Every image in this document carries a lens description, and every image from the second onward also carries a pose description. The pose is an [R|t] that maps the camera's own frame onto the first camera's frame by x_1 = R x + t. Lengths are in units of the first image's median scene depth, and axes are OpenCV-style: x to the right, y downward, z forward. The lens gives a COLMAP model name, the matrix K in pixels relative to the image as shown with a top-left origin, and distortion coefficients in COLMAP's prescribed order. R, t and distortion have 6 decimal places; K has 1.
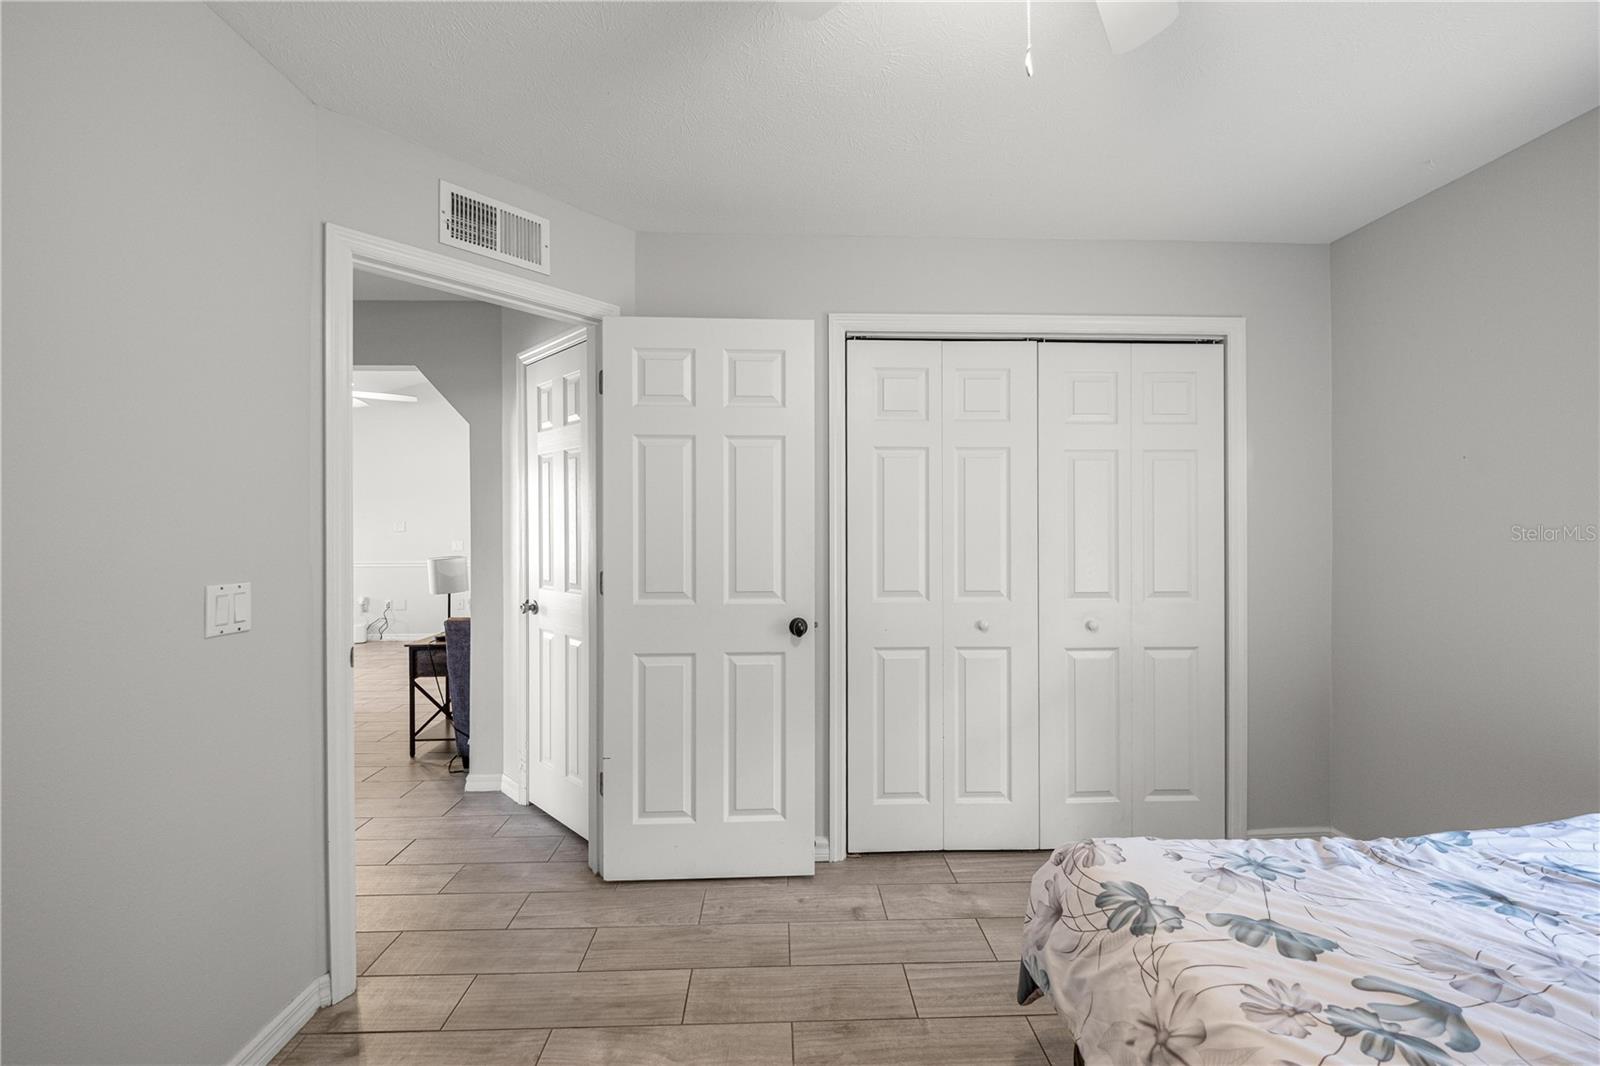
lens RADIAL K [[622.0, 0, 799.1], [0, 622.0, 531.5], [0, 0, 1]] dist [0.000189, 0.000087]
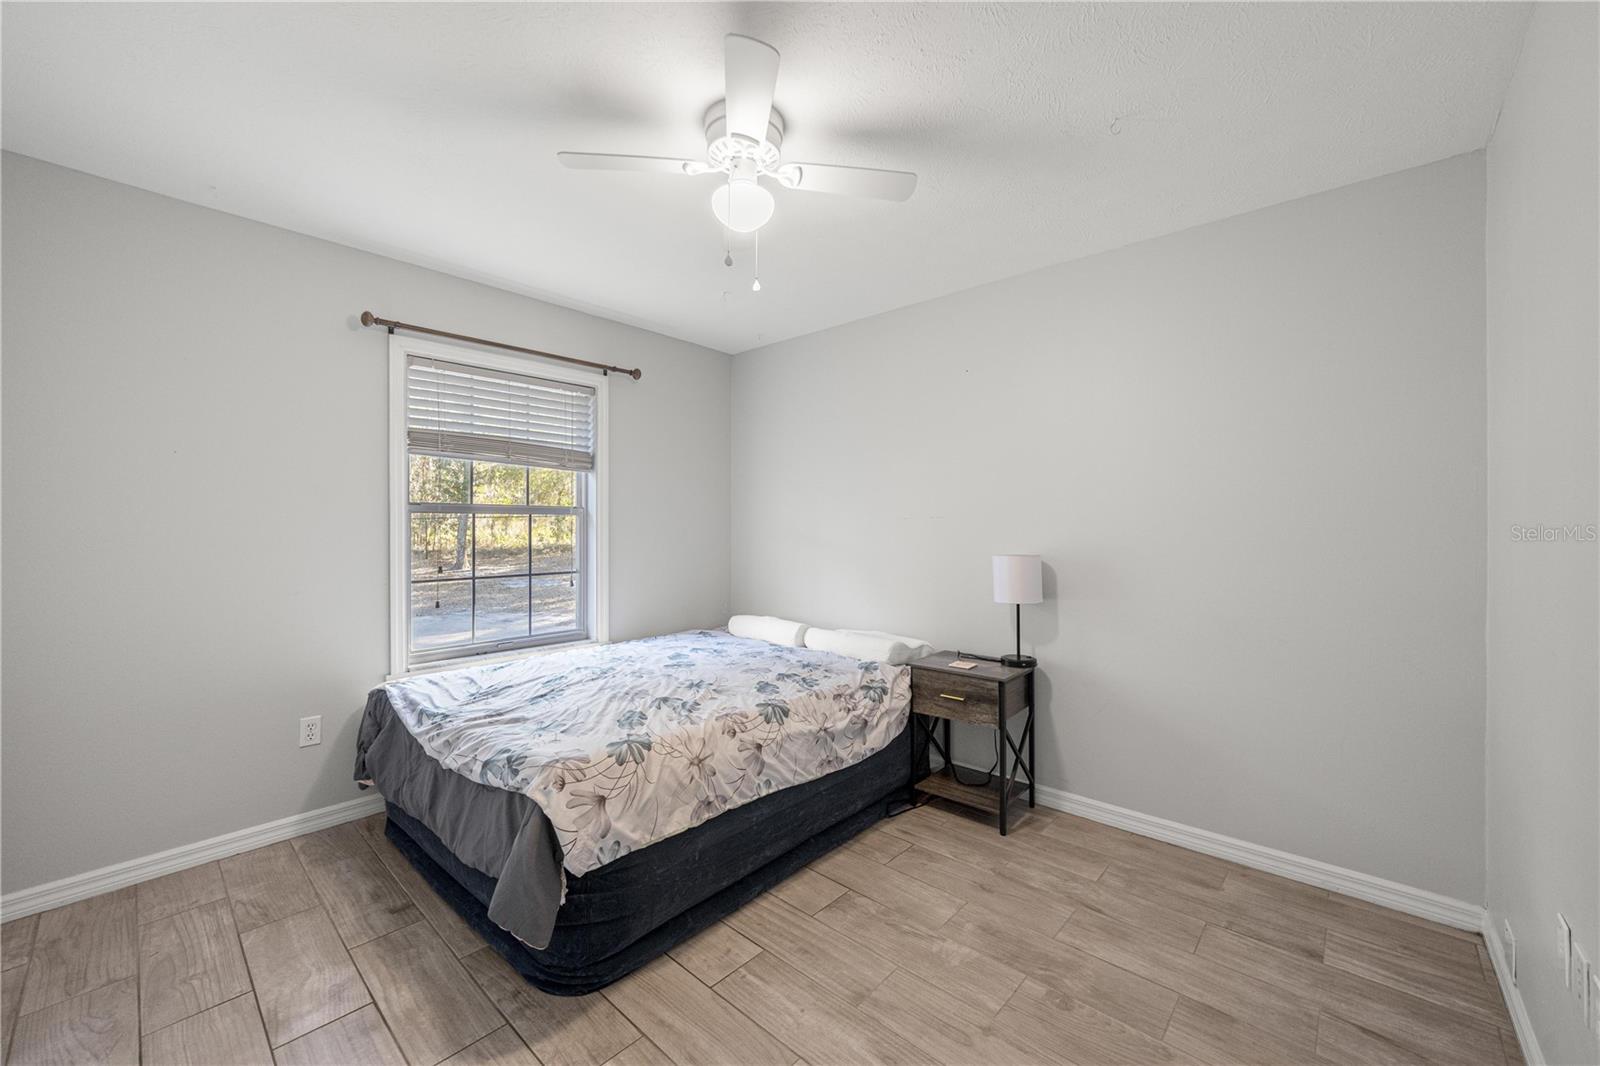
lens RADIAL K [[622.0, 0, 800.3], [0, 622.0, 530.7], [0, 0, 1]] dist [0.000189, 0.000087]
pose [[-0.711447, 0.003863, 0.702729, -1.034073], [0.005132, 0.999987, -0.000301, 0.052129], [-0.702721, 0.003393, -0.711457, 2.075884]]
